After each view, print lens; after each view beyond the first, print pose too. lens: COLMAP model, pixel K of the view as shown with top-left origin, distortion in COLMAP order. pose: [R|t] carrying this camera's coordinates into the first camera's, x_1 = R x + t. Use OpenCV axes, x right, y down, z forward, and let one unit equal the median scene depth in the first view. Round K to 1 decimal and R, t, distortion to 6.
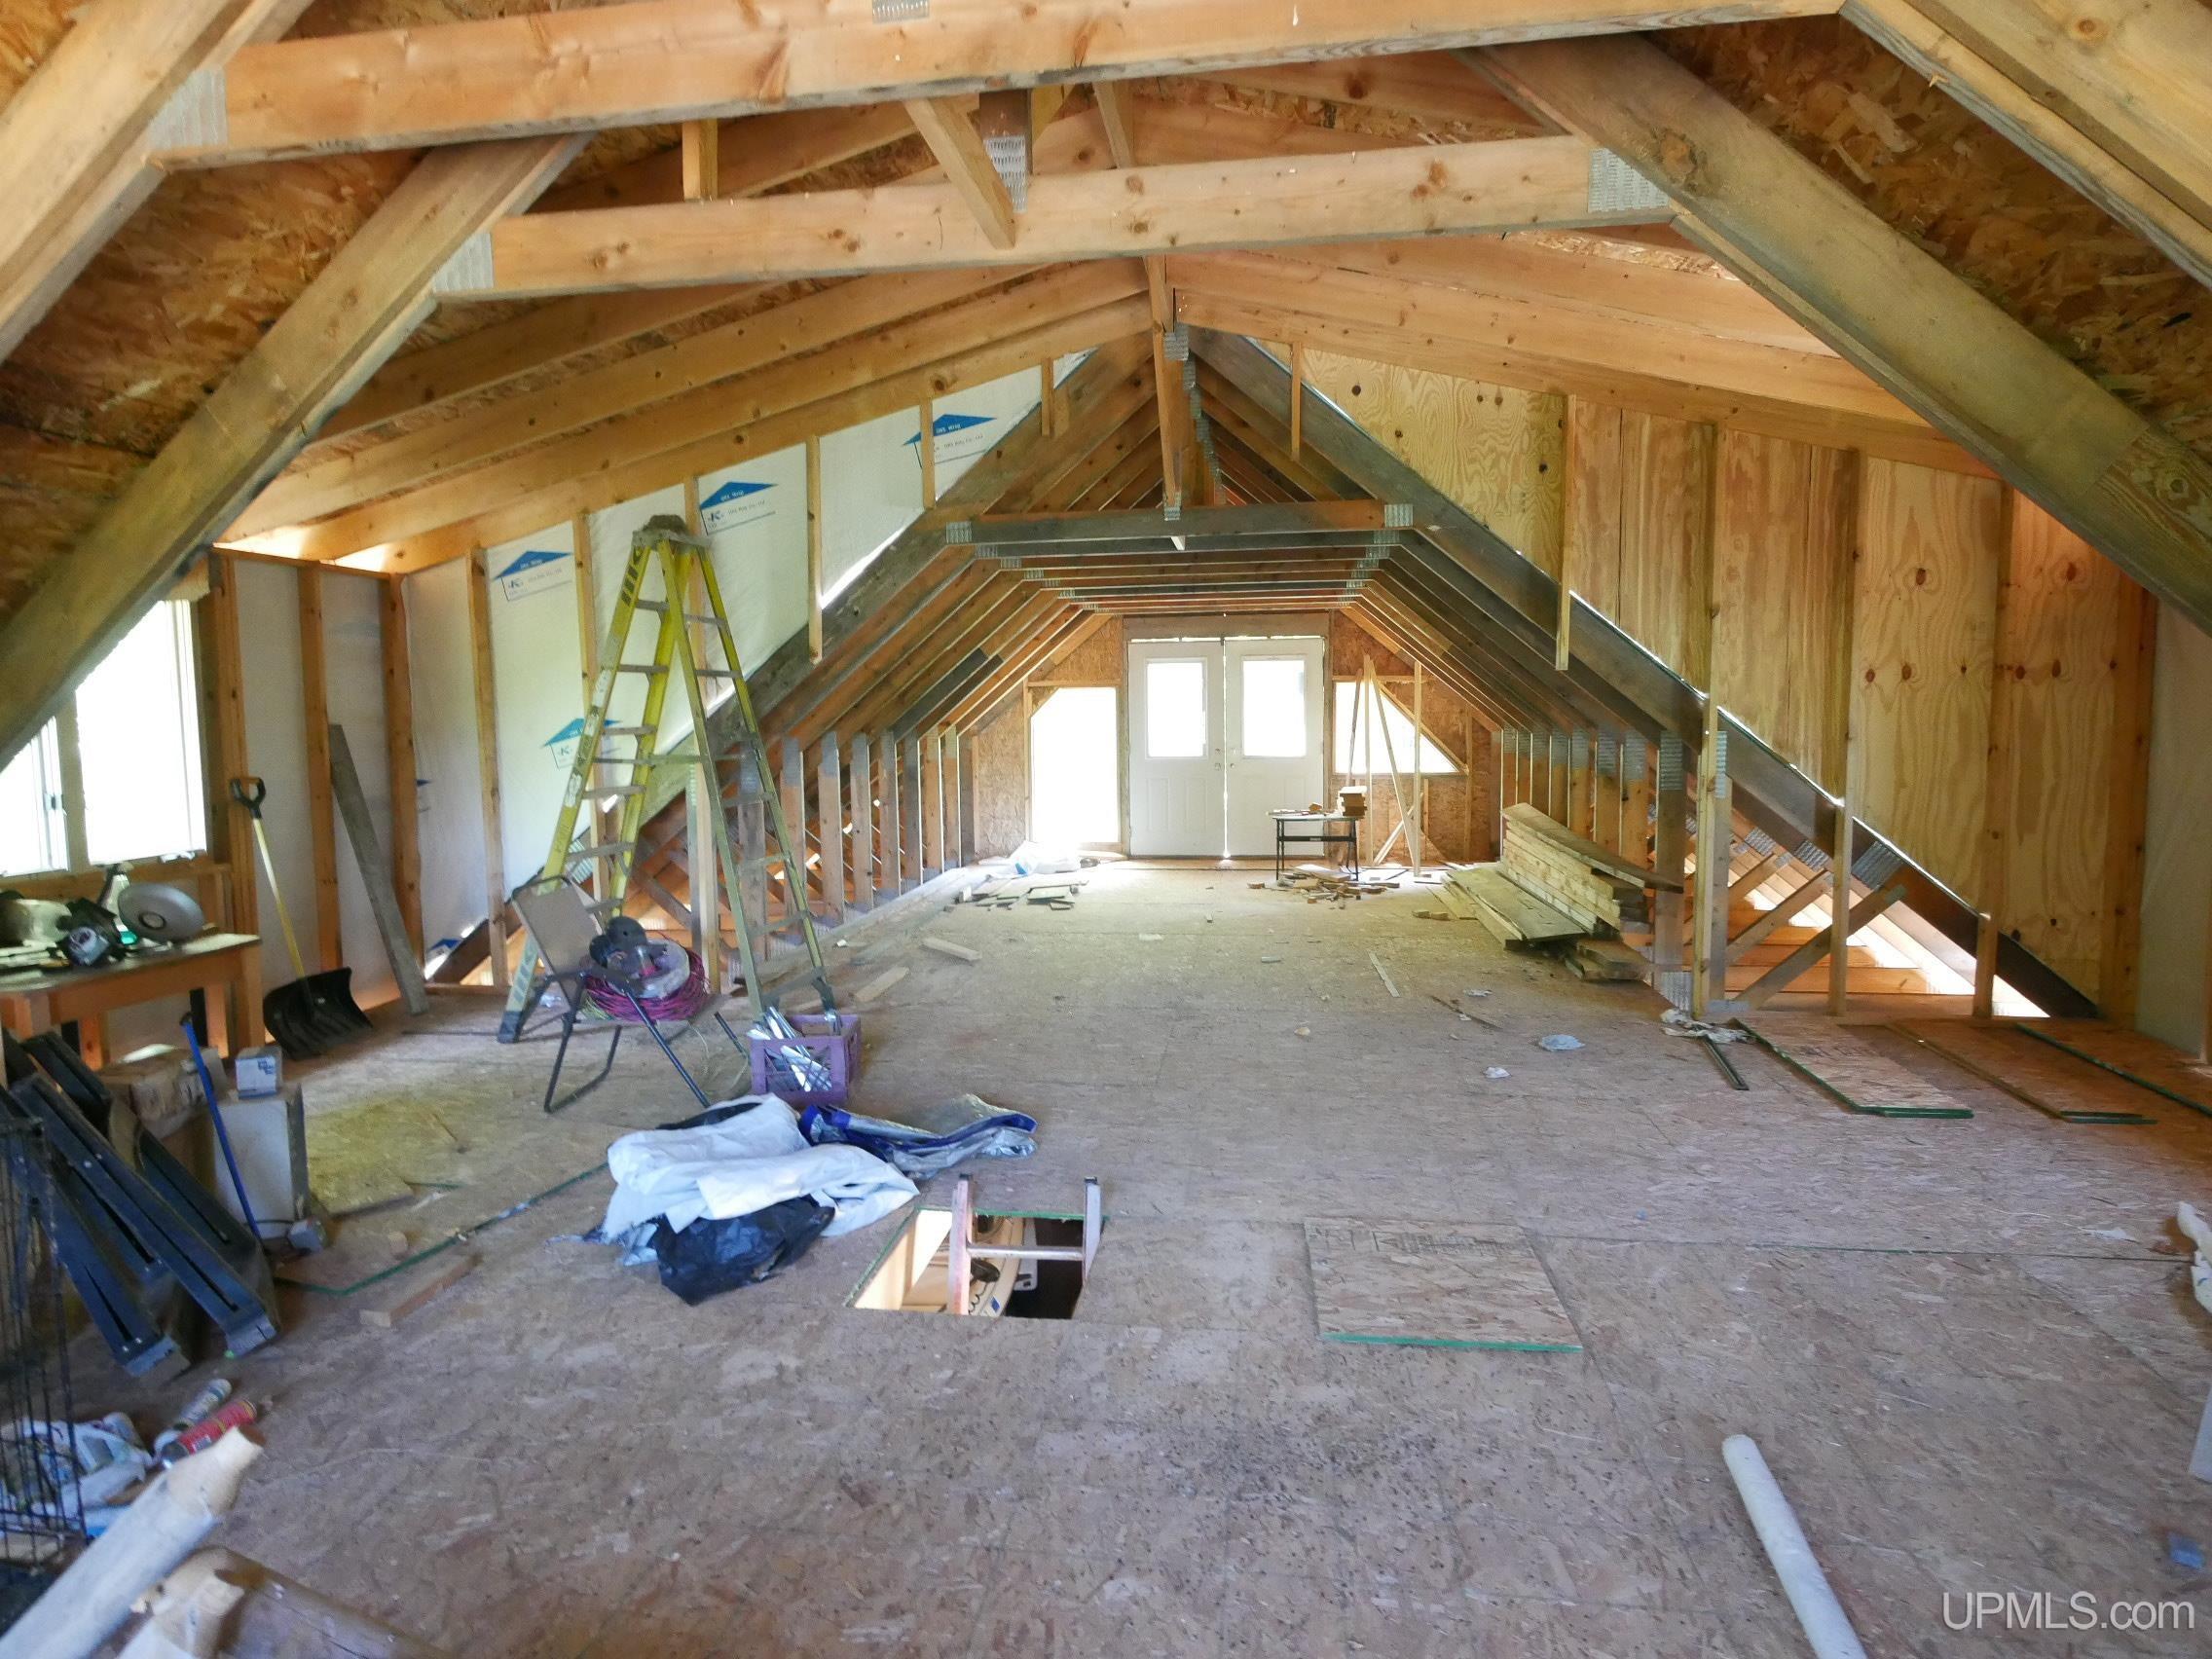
lens RADIAL K [[1184.9, 0, 1103.4], [0, 1184.9, 818.0], [0, 0, 1]] dist [-0.001366, 0.000573]
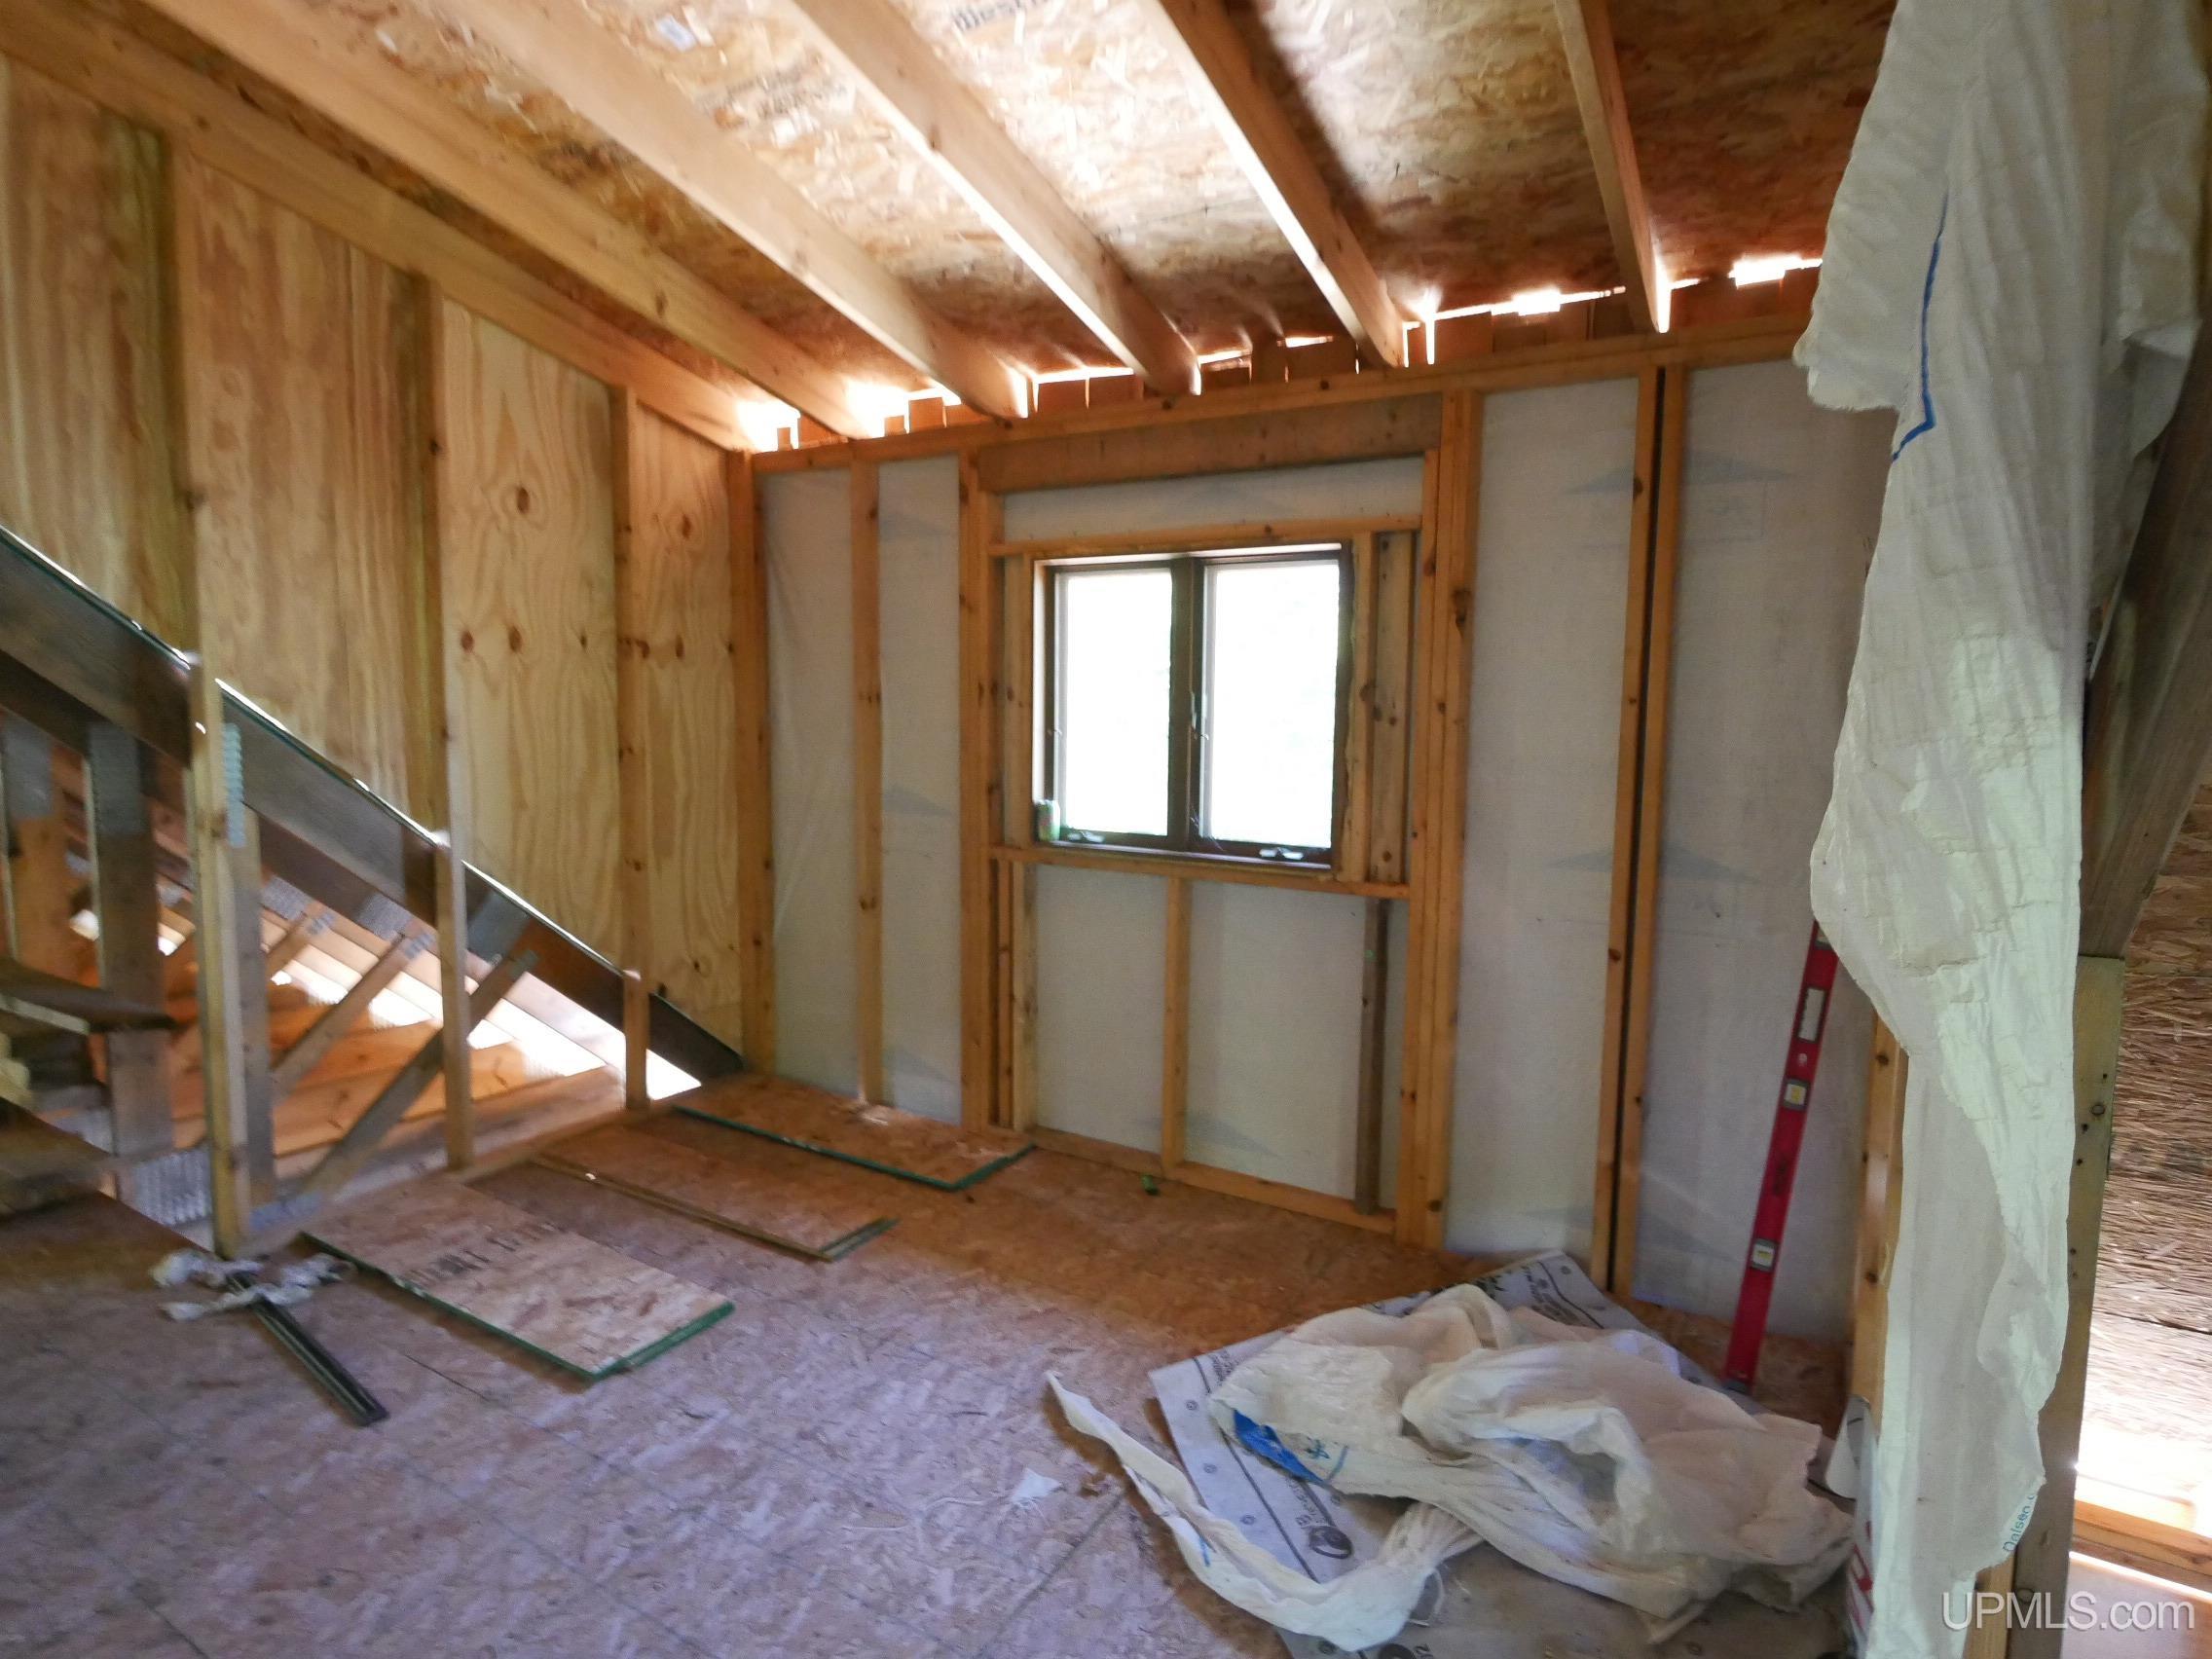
lens RADIAL K [[1184.9, 0, 1097.9], [0, 1184.9, 818.8], [0, 0, 1]] dist [-0.001366, 0.000573]
pose [[0.388917, -0.066671, 0.918857, 0.178677], [0.065395, 0.996860, 0.044651, -0.029431], [-0.918949, 0.042723, 0.392056, 0.432666]]
